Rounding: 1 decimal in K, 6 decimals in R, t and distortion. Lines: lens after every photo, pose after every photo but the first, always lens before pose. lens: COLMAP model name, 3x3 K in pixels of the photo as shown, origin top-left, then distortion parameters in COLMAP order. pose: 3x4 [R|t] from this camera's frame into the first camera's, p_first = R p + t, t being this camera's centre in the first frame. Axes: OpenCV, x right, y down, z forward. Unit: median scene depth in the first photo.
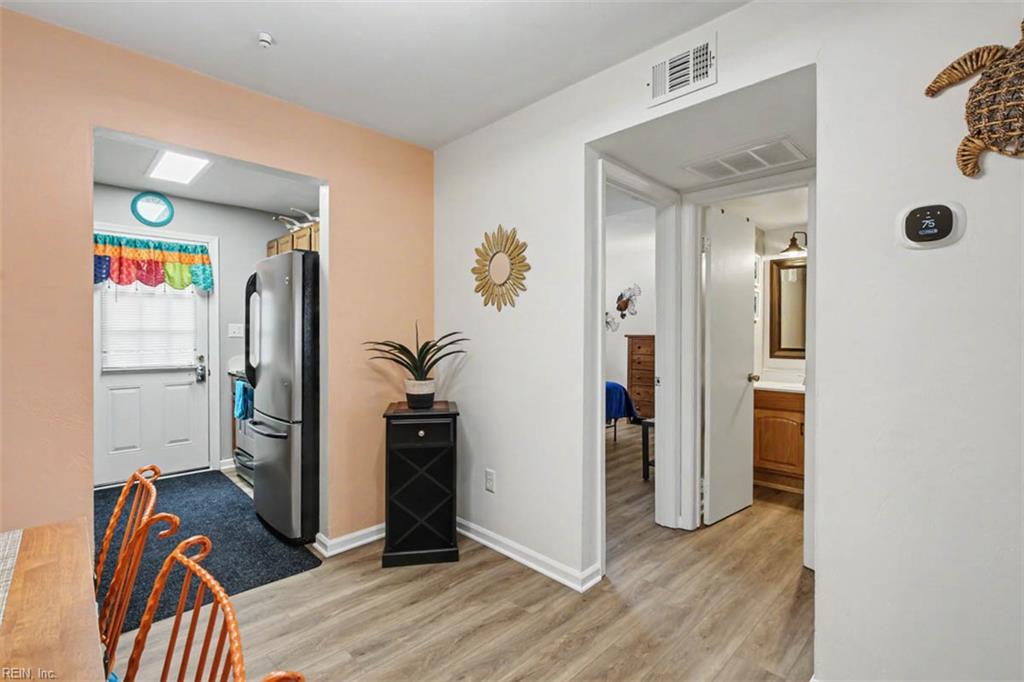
lens RADIAL K [[475.0, 0, 516.7], [0, 475.0, 337.5], [0, 0, 1]] dist [-0.007083, 0.001504]
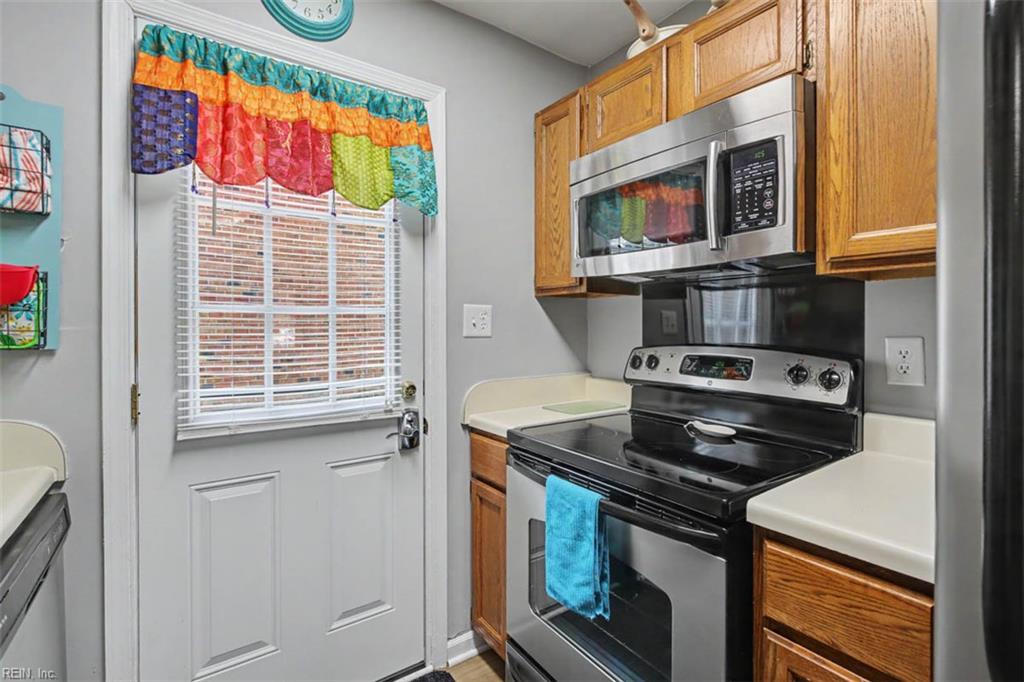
lens RADIAL K [[475.0, 0, 514.2], [0, 475.0, 329.4], [0, 0, 1]] dist [-0.007083, 0.001504]
pose [[0.987317, -0.000703, -0.158758, -0.549146], [-0.000291, 0.999980, -0.006238, -0.005161], [0.158760, 0.006205, 0.987298, 0.661844]]
